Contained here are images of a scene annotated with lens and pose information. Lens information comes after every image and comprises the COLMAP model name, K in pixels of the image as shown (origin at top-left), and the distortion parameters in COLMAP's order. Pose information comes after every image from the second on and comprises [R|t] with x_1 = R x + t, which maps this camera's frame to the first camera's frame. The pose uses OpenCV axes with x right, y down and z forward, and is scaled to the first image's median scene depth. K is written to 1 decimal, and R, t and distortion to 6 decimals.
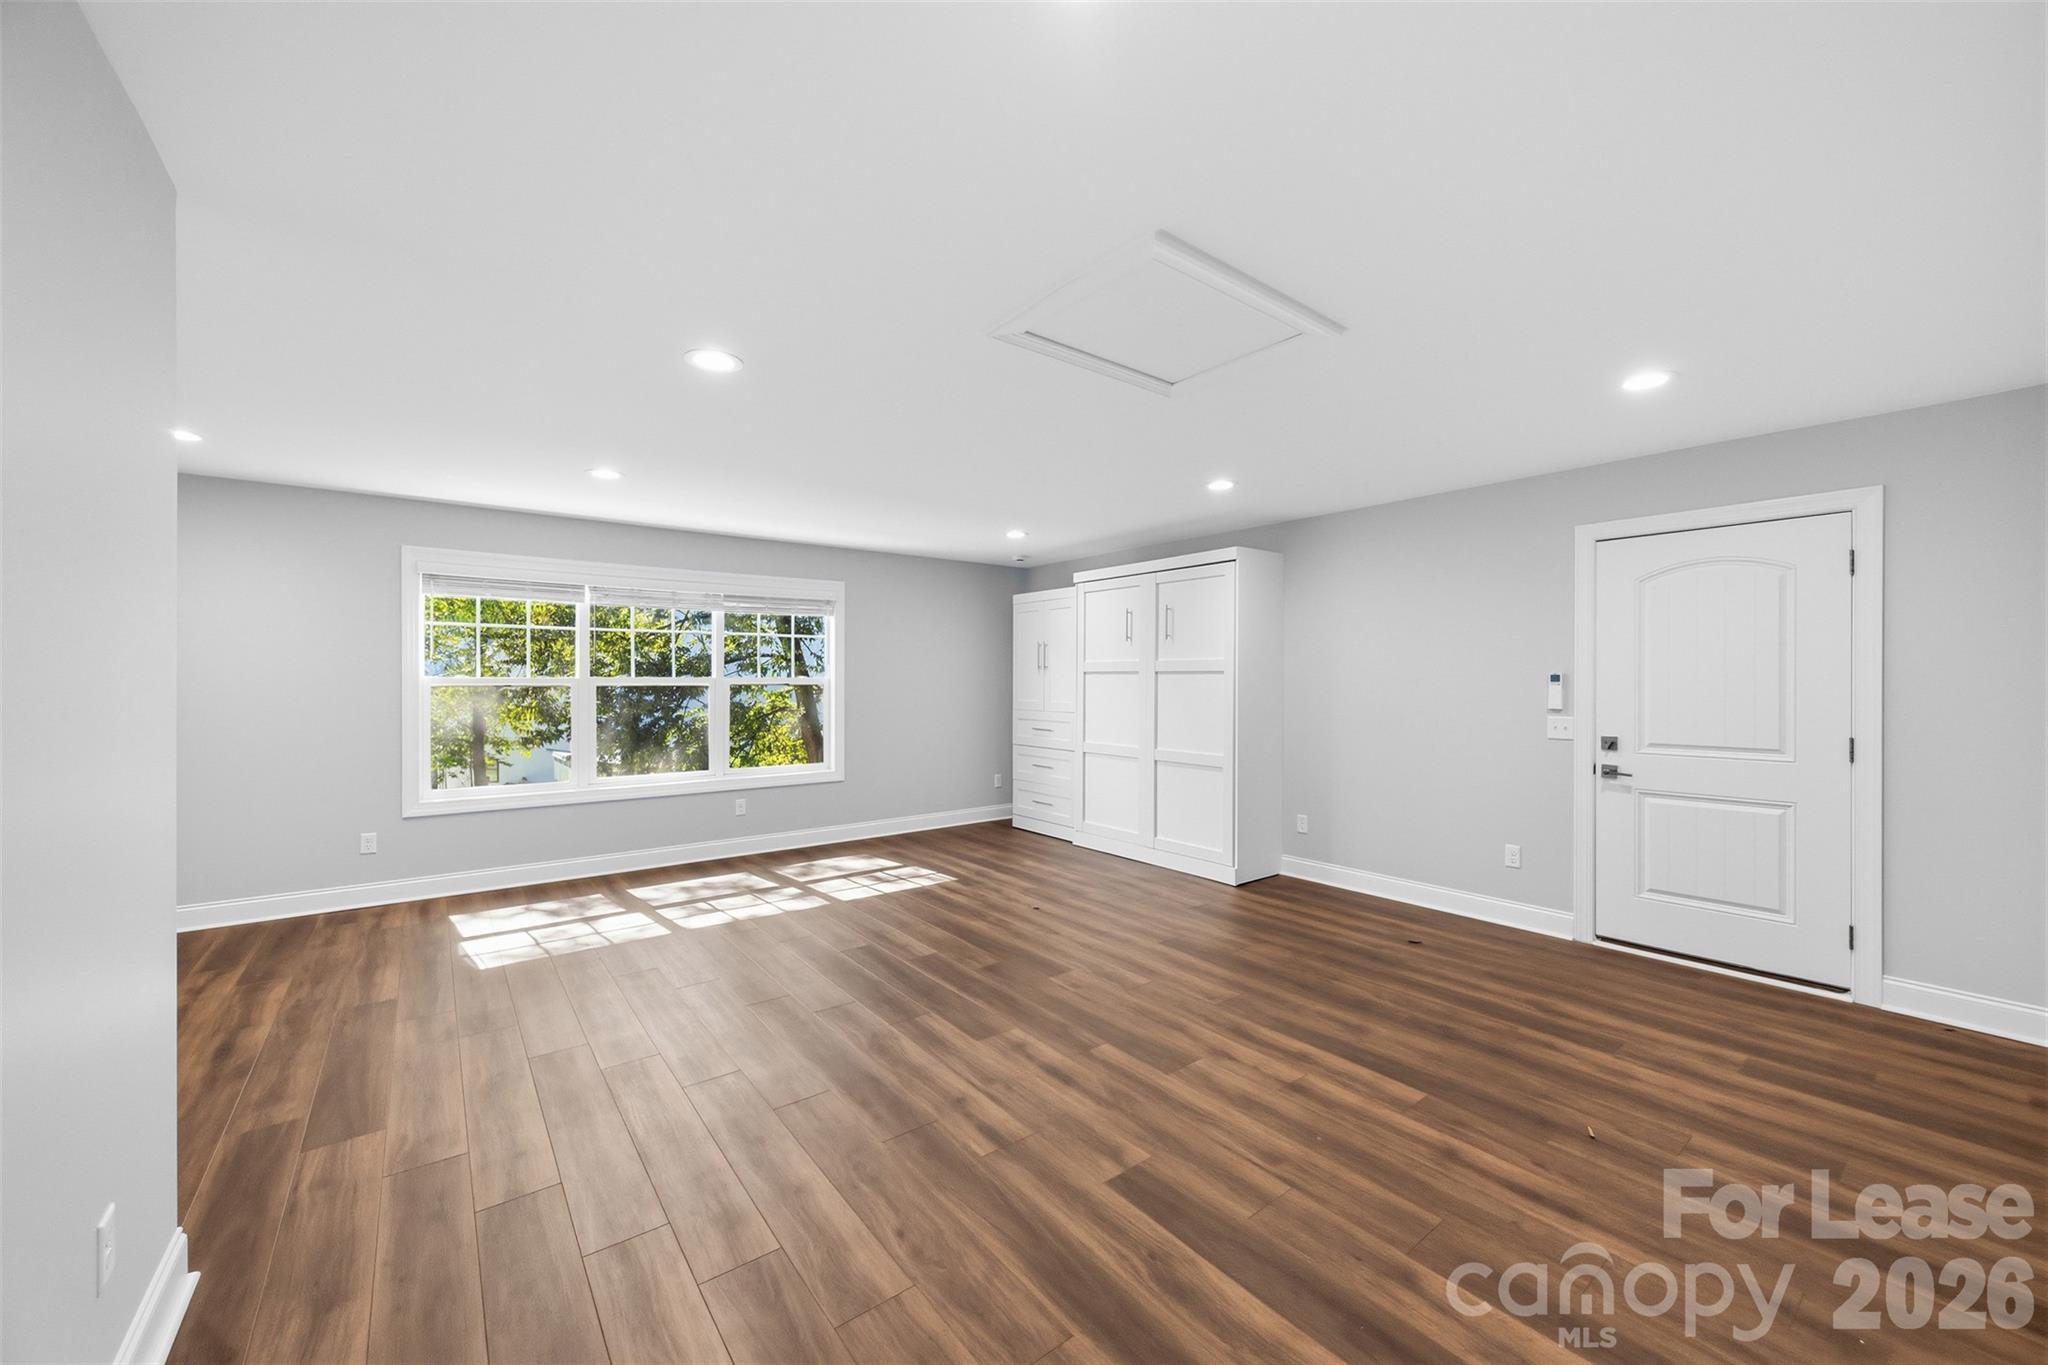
lens RADIAL K [[777.7, 0, 1042.2], [0, 777.7, 679.7], [0, 0, 1]] dist [0.000278, -0.000018]
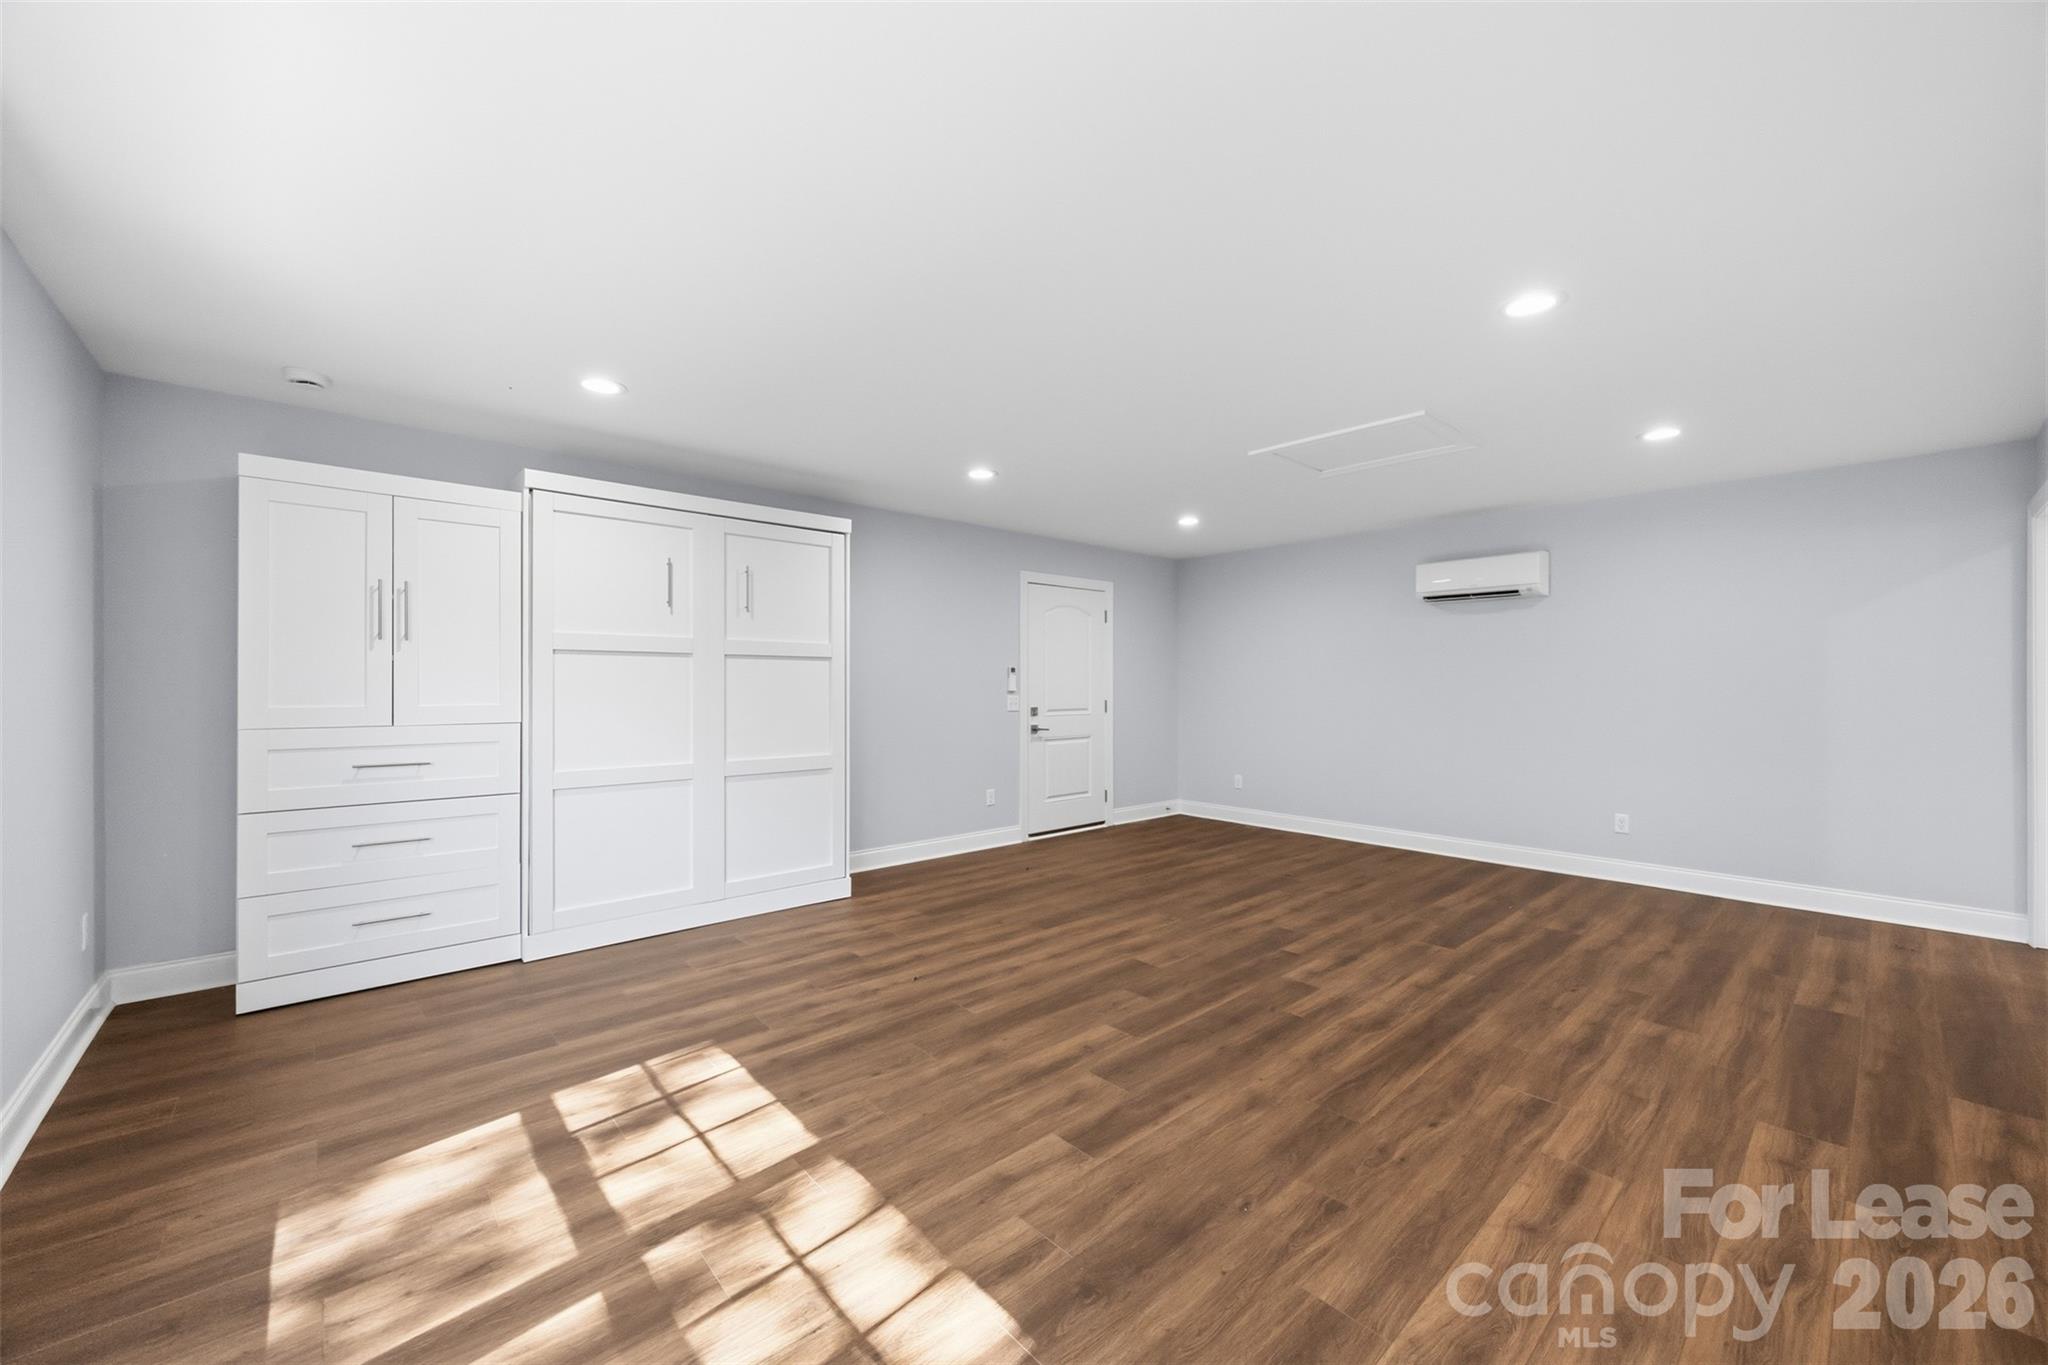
lens RADIAL K [[777.7, 0, 1042.2], [0, 777.7, 679.7], [0, 0, 1]] dist [0.000278, -0.000018]
pose [[-0.068528, 0.003640, 0.997643, -0.865209], [-0.001670, 0.999992, -0.003763, 0.022925], [-0.997648, -0.001924, -0.068522, 1.096247]]
